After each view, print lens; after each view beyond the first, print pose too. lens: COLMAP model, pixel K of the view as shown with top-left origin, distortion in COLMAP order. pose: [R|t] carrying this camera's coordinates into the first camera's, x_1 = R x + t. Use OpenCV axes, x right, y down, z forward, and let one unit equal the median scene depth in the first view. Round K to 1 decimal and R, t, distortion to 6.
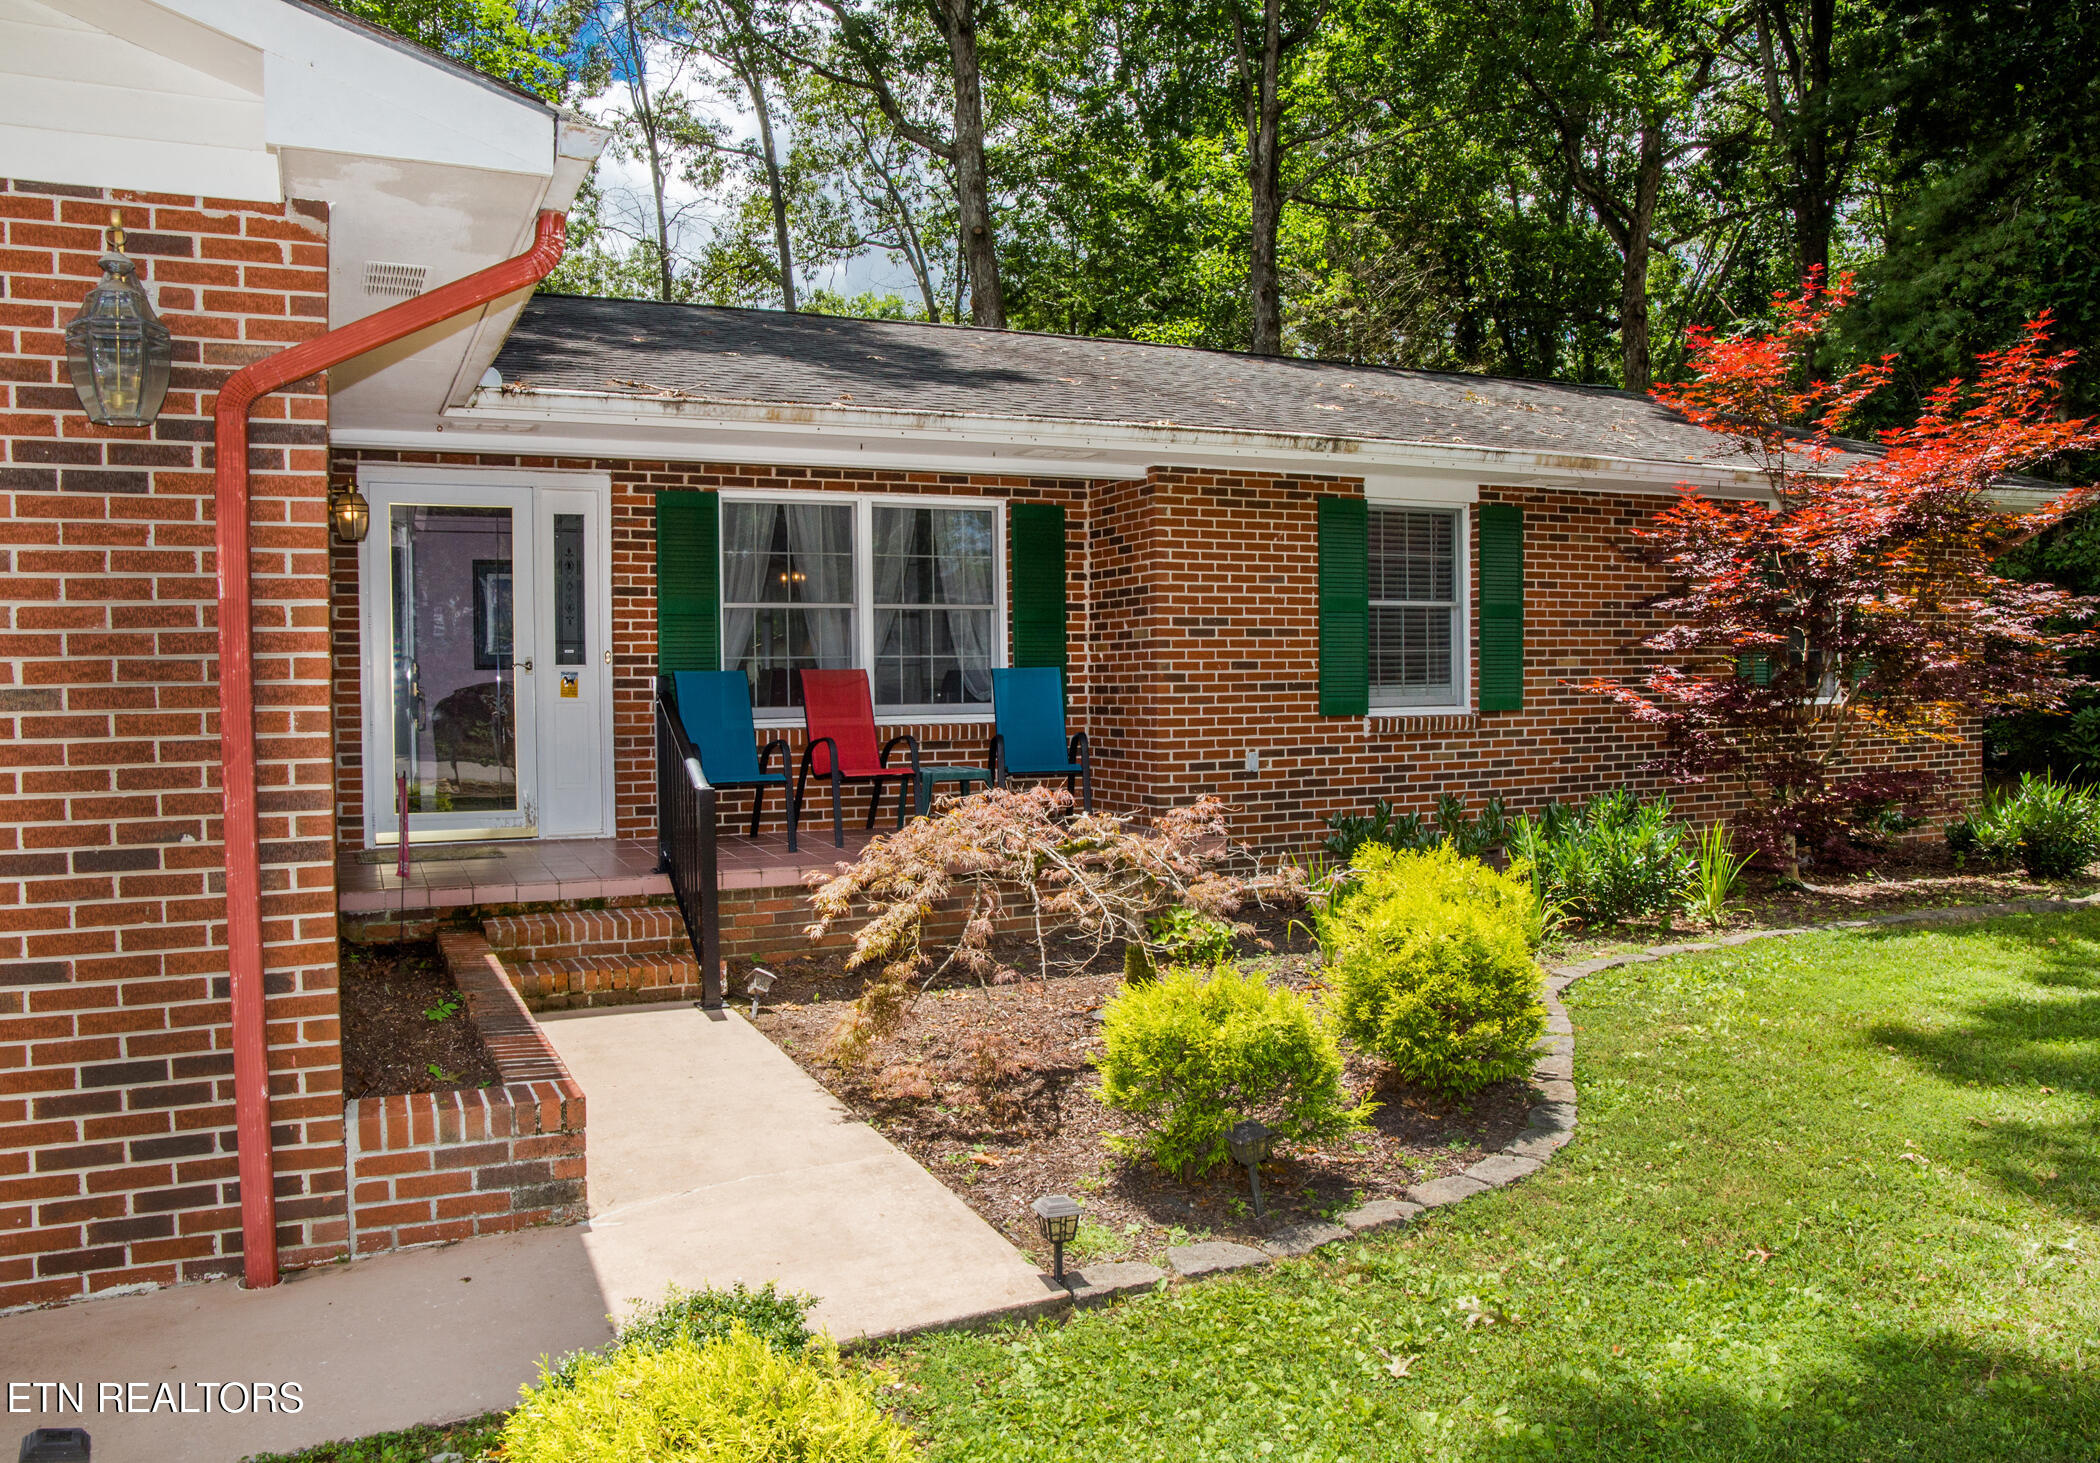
lens RADIAL K [[1514.3, 0, 997.7], [0, 1514.3, 736.7], [0, 0, 1]] dist [-0.140836, 0.100595]
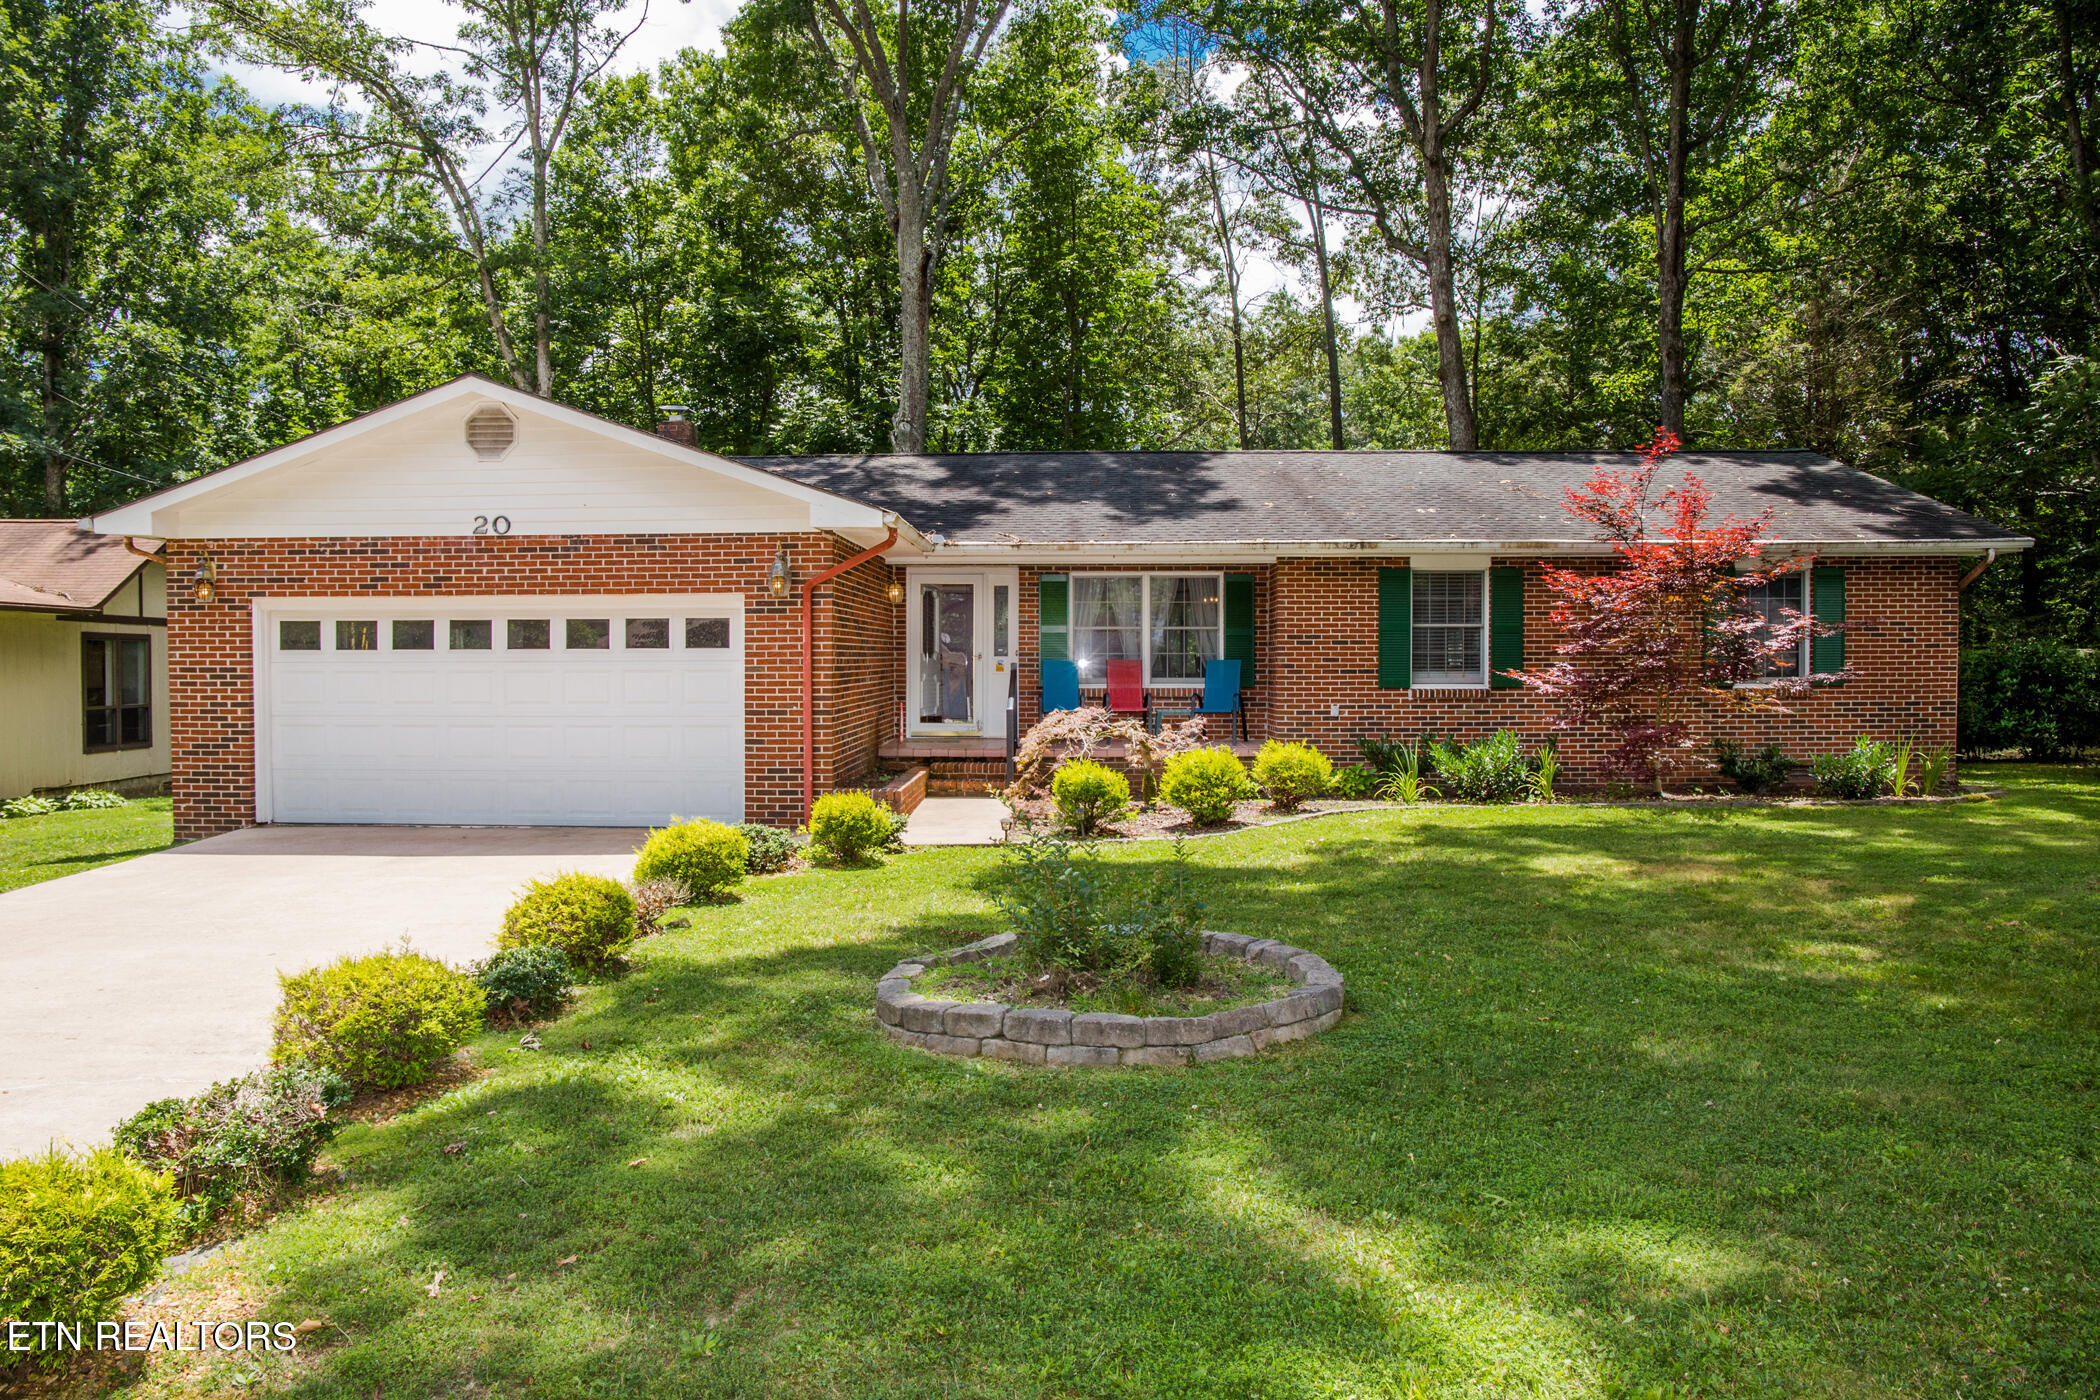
lens RADIAL K [[1469.5, 0, 1034.2], [0, 1469.5, 693.4], [0, 0, 1]] dist [-0.131083, 0.093840]
pose [[0.900825, 0.021131, -0.433669, 0.624211], [-0.026770, 0.999618, -0.006900, 0.017348], [0.433357, 0.017825, 0.901046, -0.809549]]
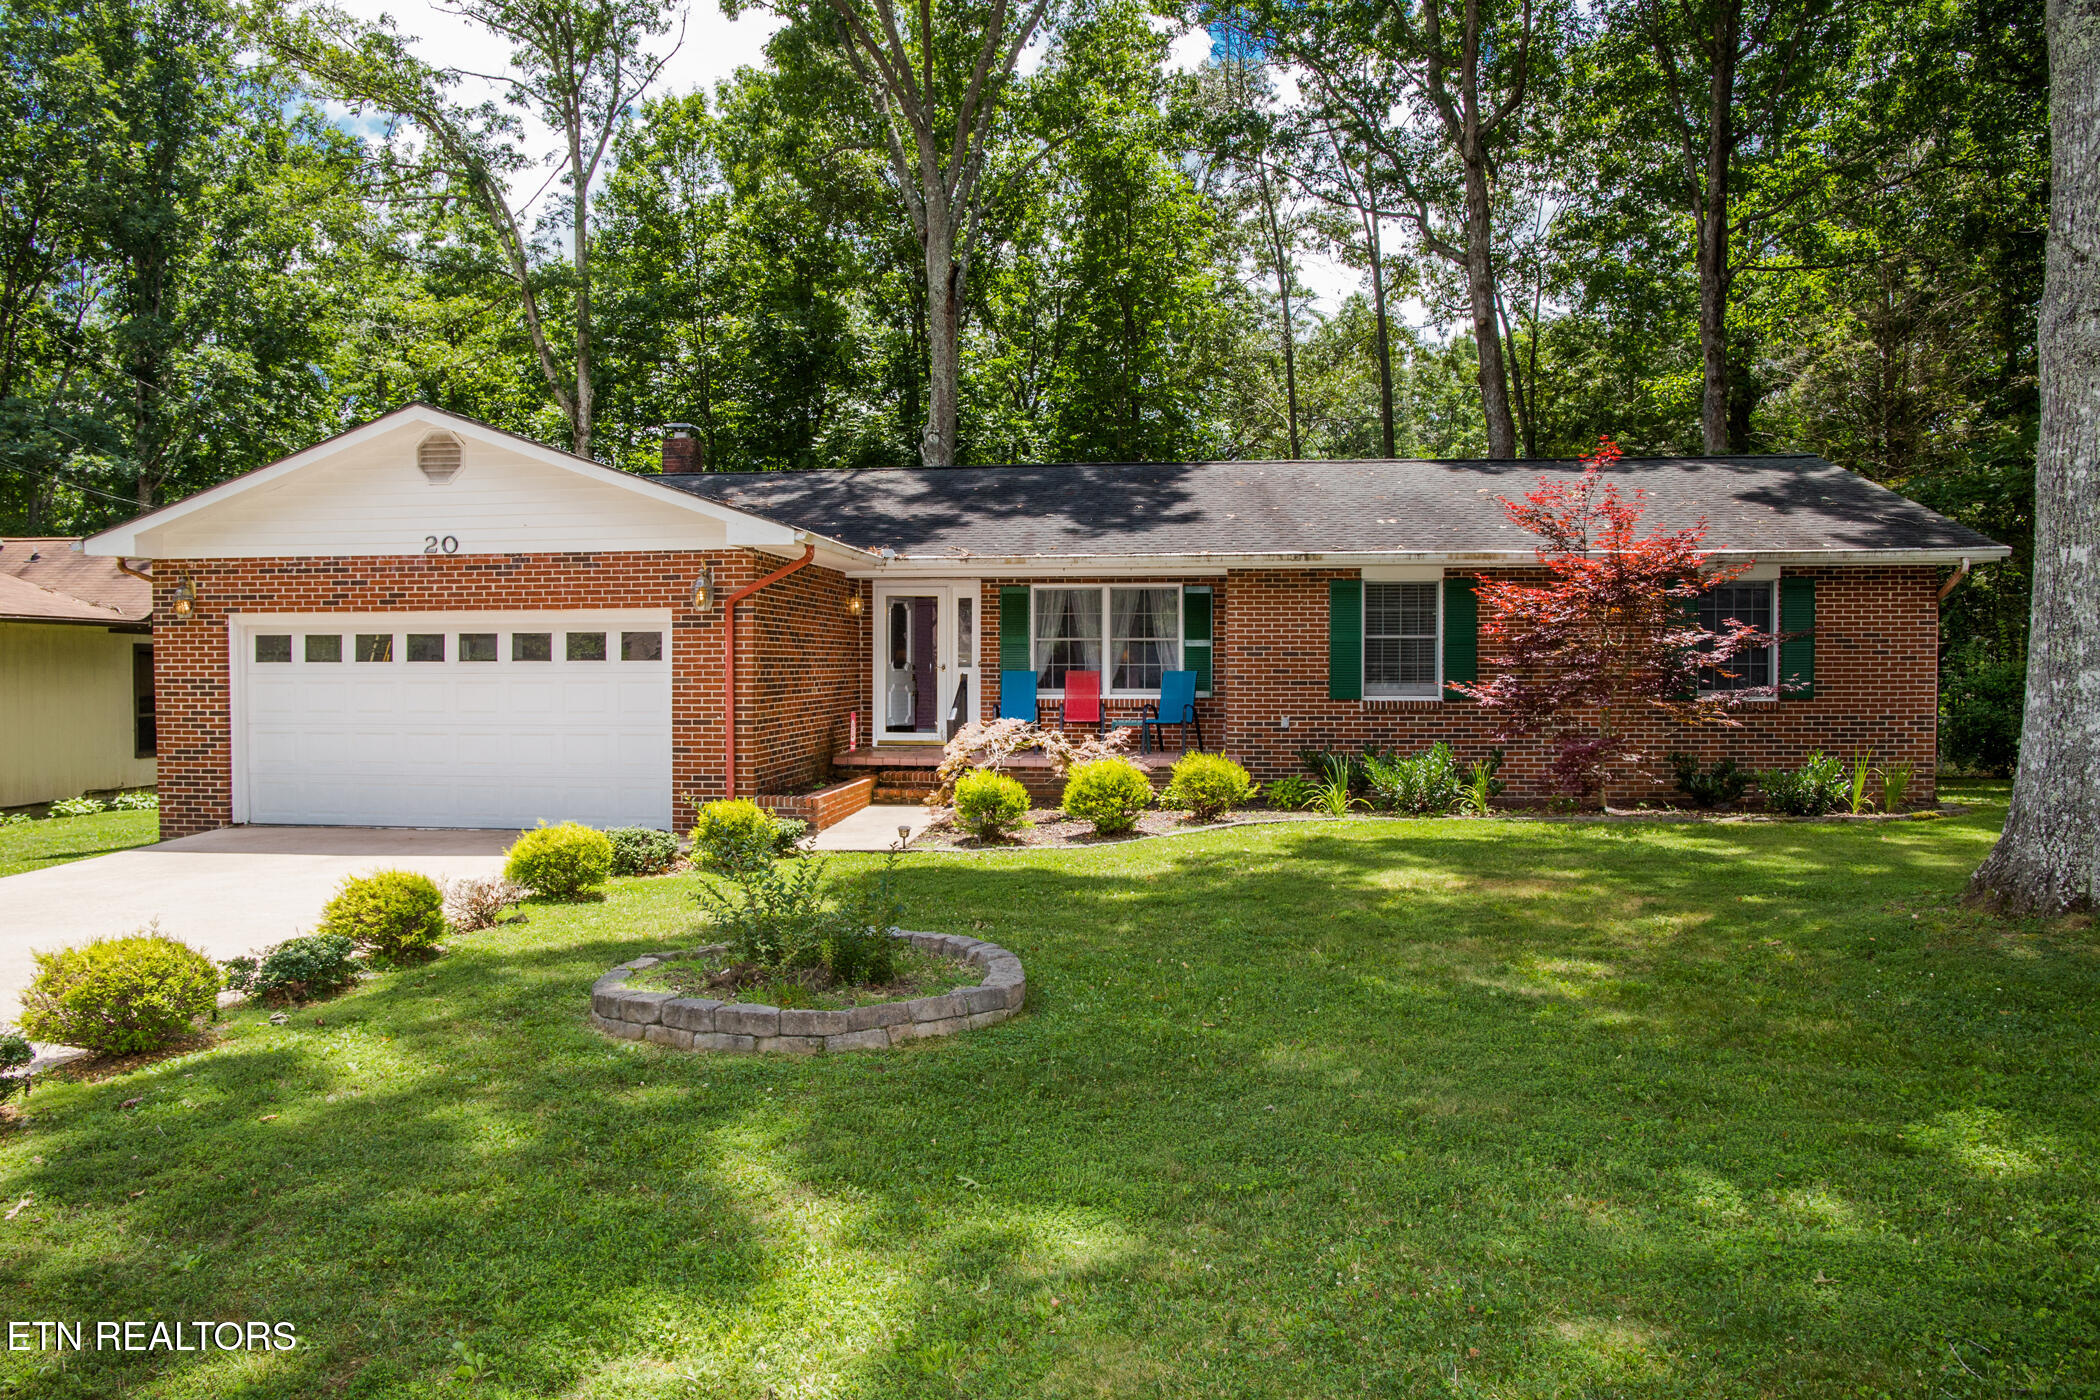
lens RADIAL K [[1482.2, 0, 1028.0], [0, 1482.2, 707.9], [0, 0, 1]] dist [-0.135530, 0.099381]
pose [[0.862139, 0.025870, -0.506011, 0.829044], [-0.029981, 0.999550, 0.000021, 0.008001], [0.505784, 0.015153, 0.862527, -0.757245]]
